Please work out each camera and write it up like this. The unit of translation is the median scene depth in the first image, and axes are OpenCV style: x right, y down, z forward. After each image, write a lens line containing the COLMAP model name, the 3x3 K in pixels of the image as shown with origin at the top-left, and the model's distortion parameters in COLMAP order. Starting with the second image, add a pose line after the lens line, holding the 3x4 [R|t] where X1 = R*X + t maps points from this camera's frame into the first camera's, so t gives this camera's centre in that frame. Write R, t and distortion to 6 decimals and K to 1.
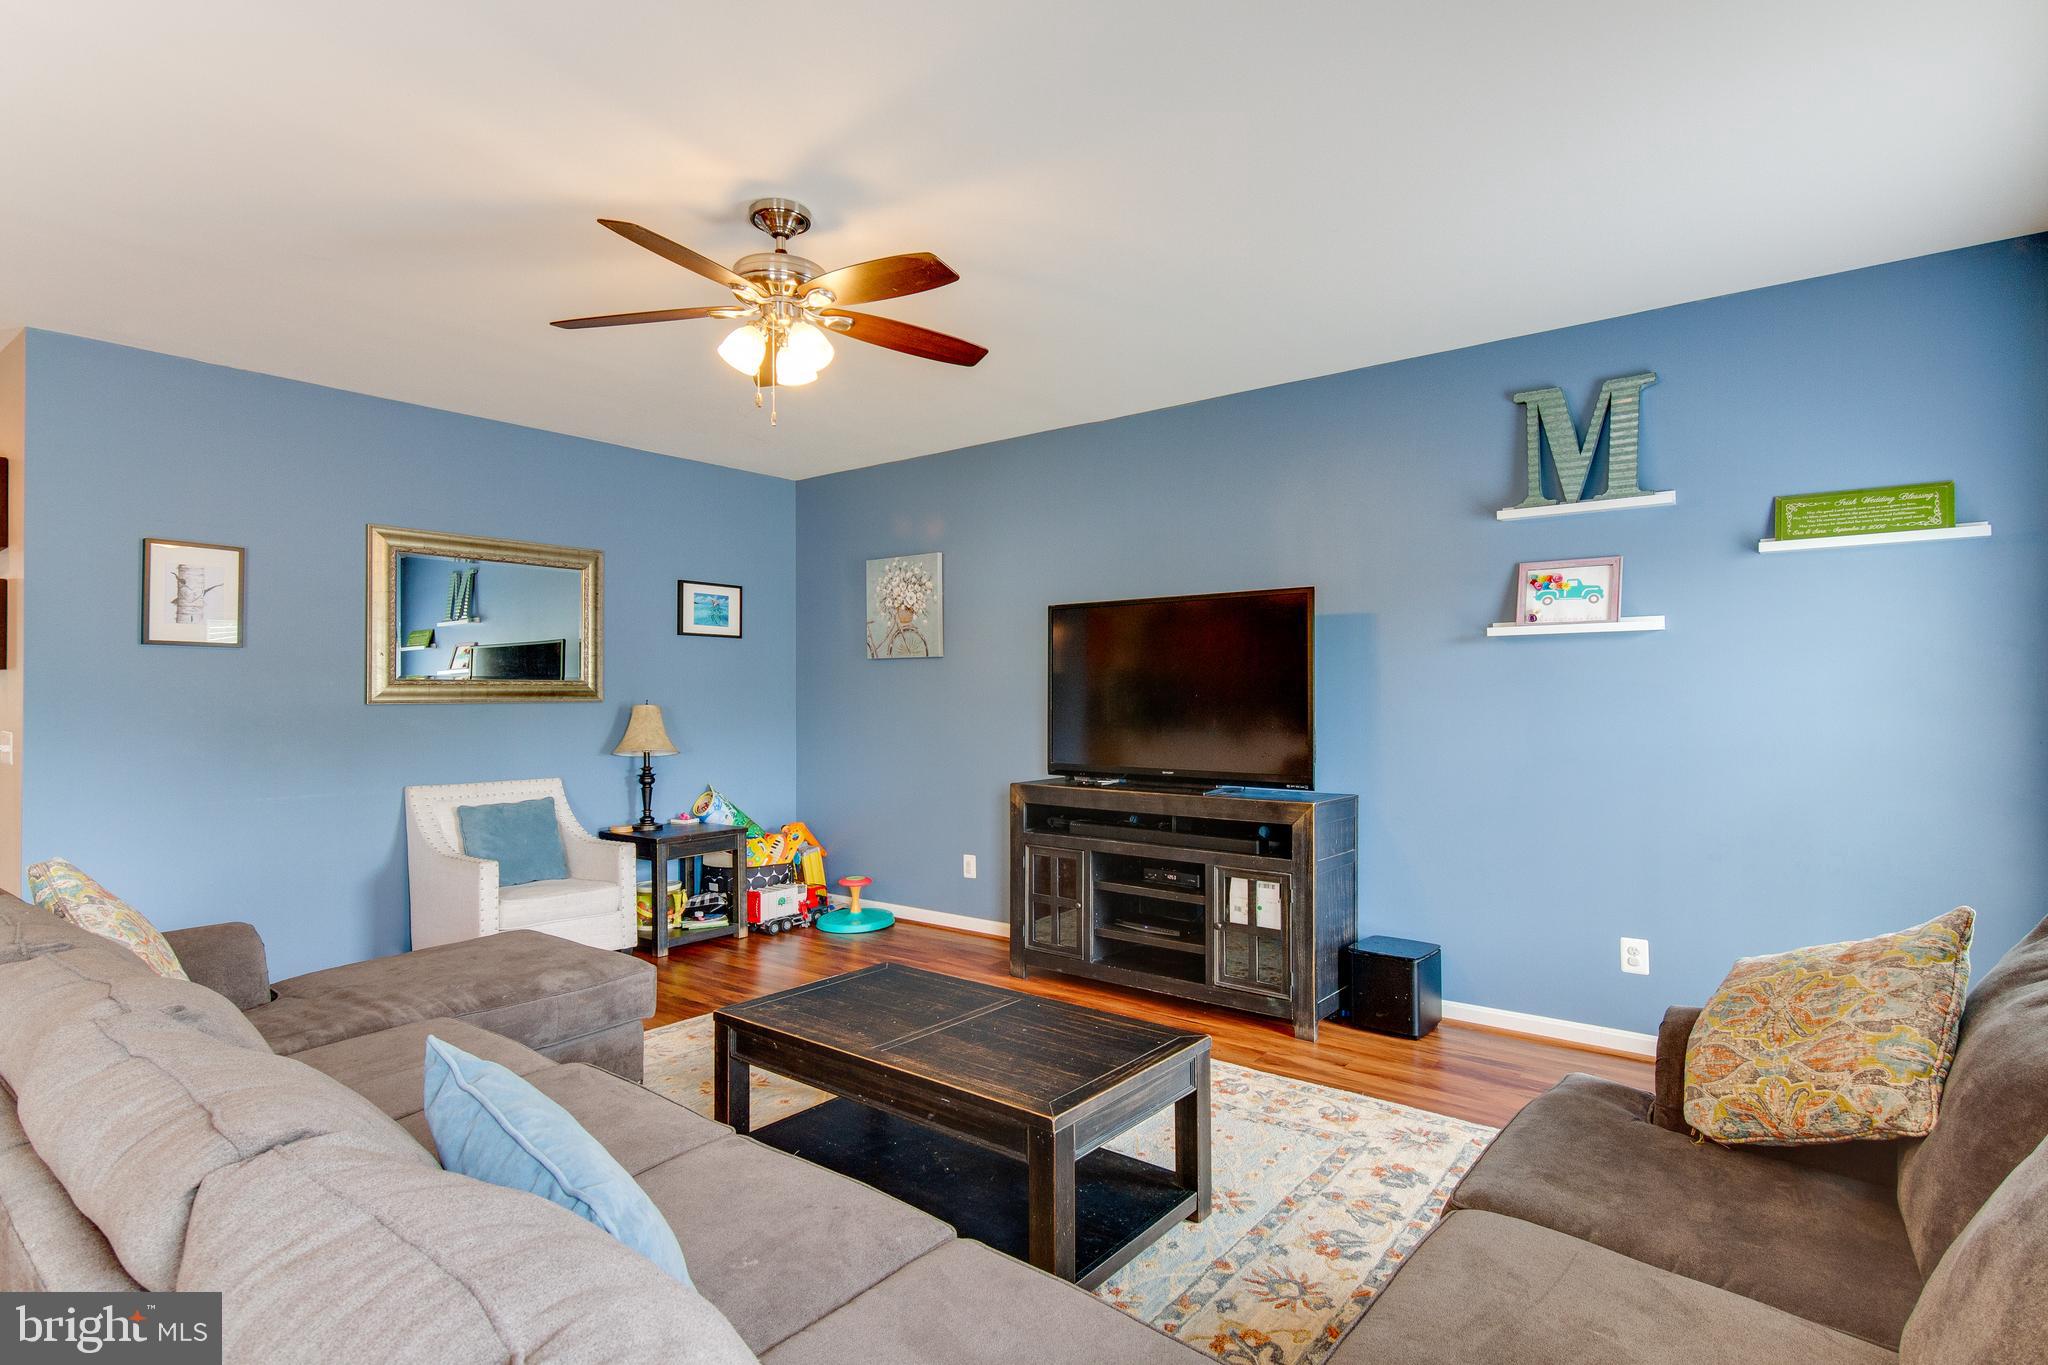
lens RADIAL K [[1038.4, 0, 1012.2], [0, 1038.4, 693.0], [0, 0, 1]] dist [0.019788, -0.012722]
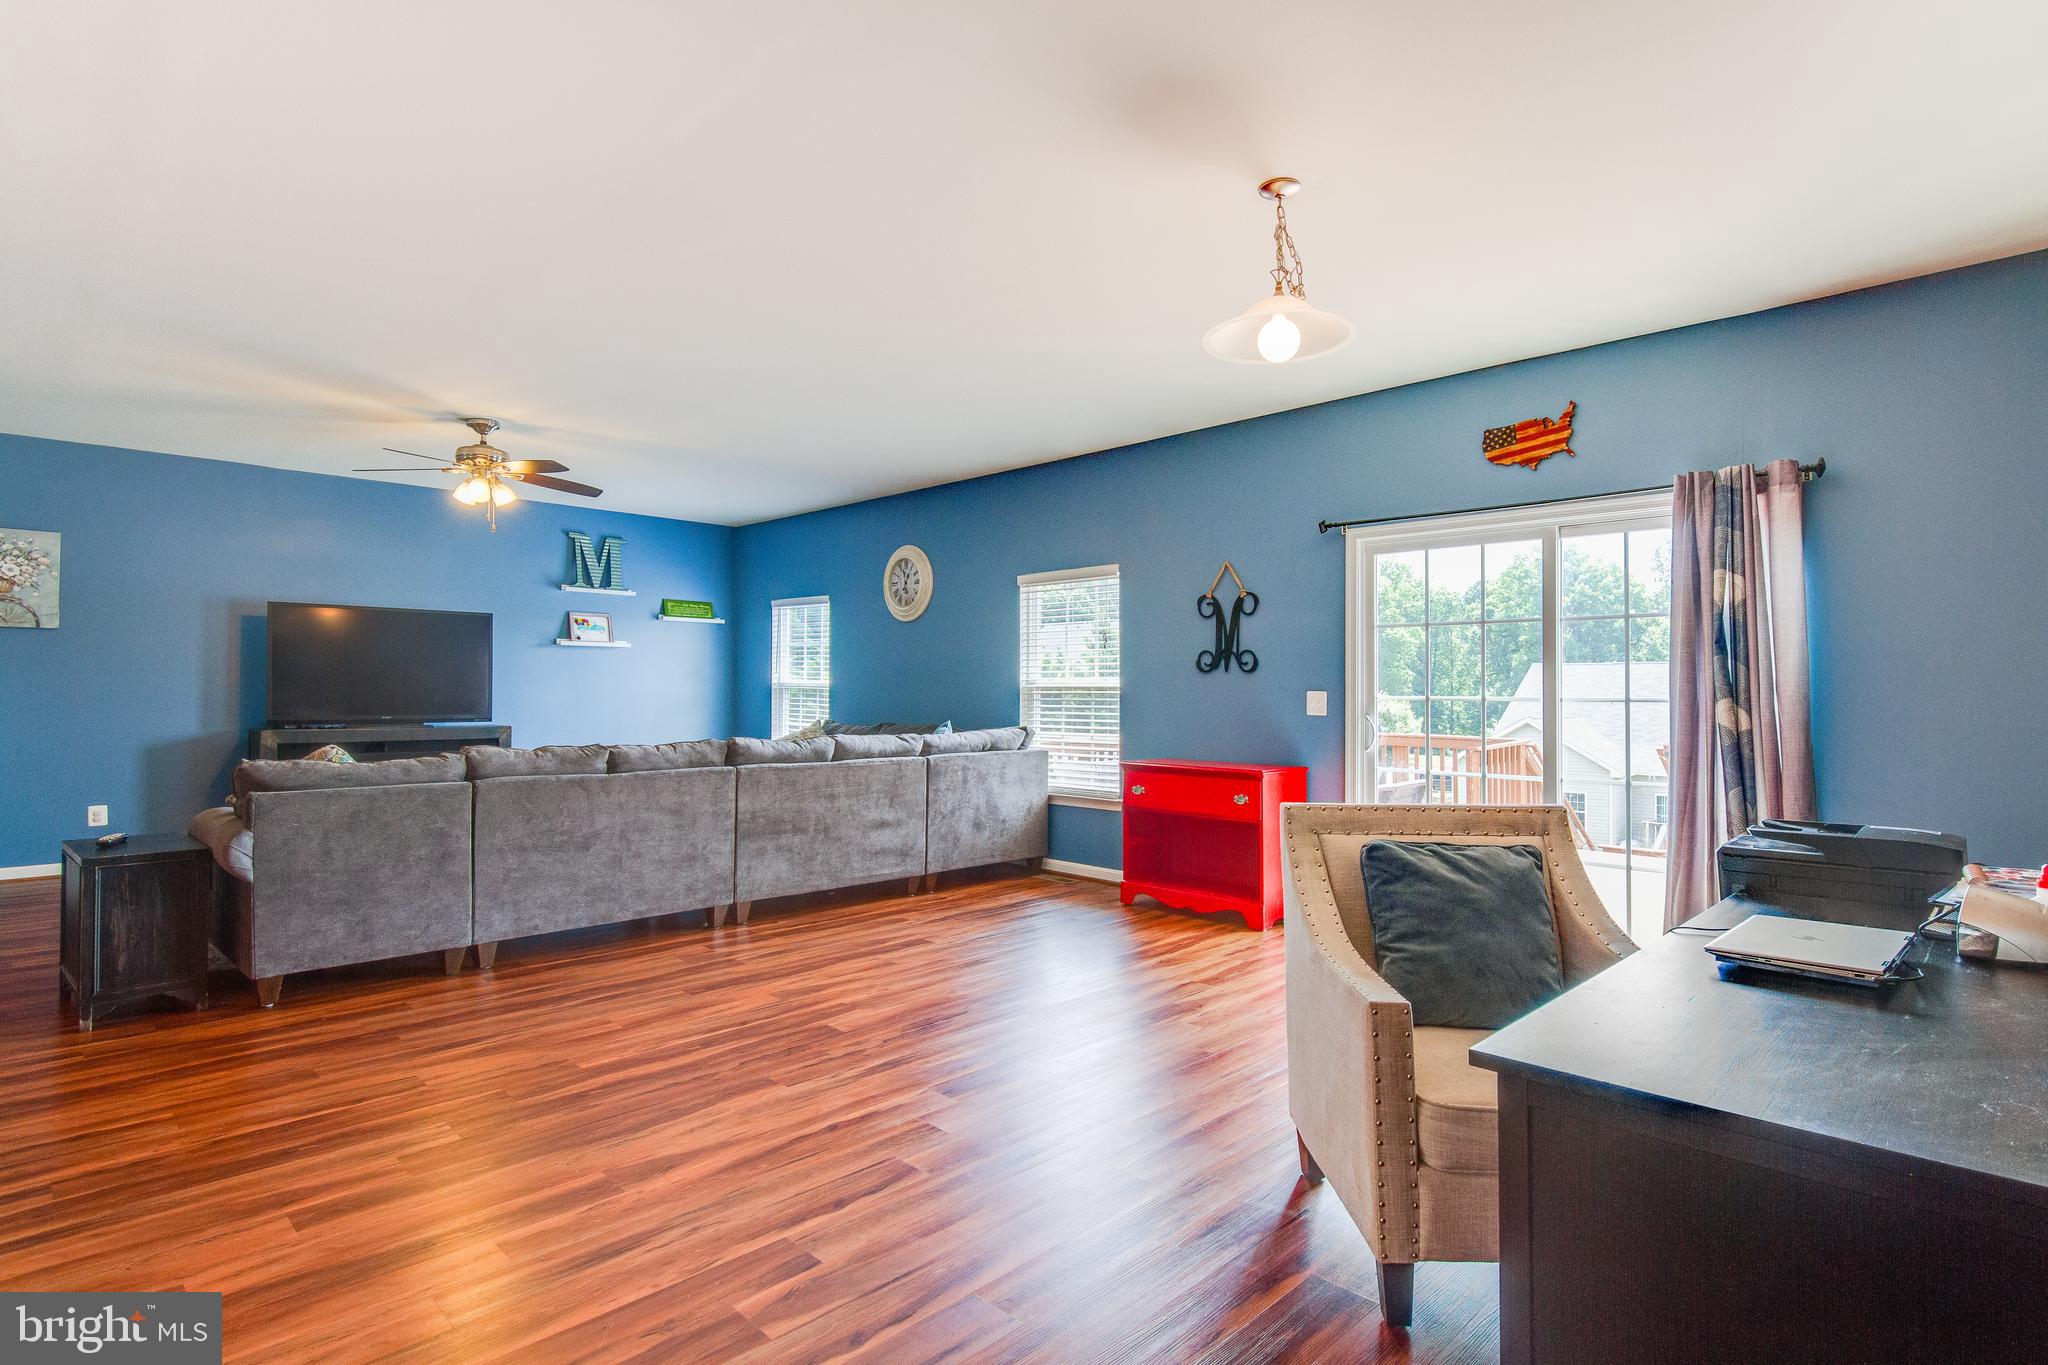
lens RADIAL K [[1038.4, 0, 1060.7], [0, 1038.4, 670.6], [0, 0, 1]] dist [0.019788, -0.012722]
pose [[0.100720, 0.026768, 0.994555, -1.548950], [-0.008763, 0.999623, -0.026017, 0.043399], [-0.994876, -0.006095, 0.100916, -0.221096]]
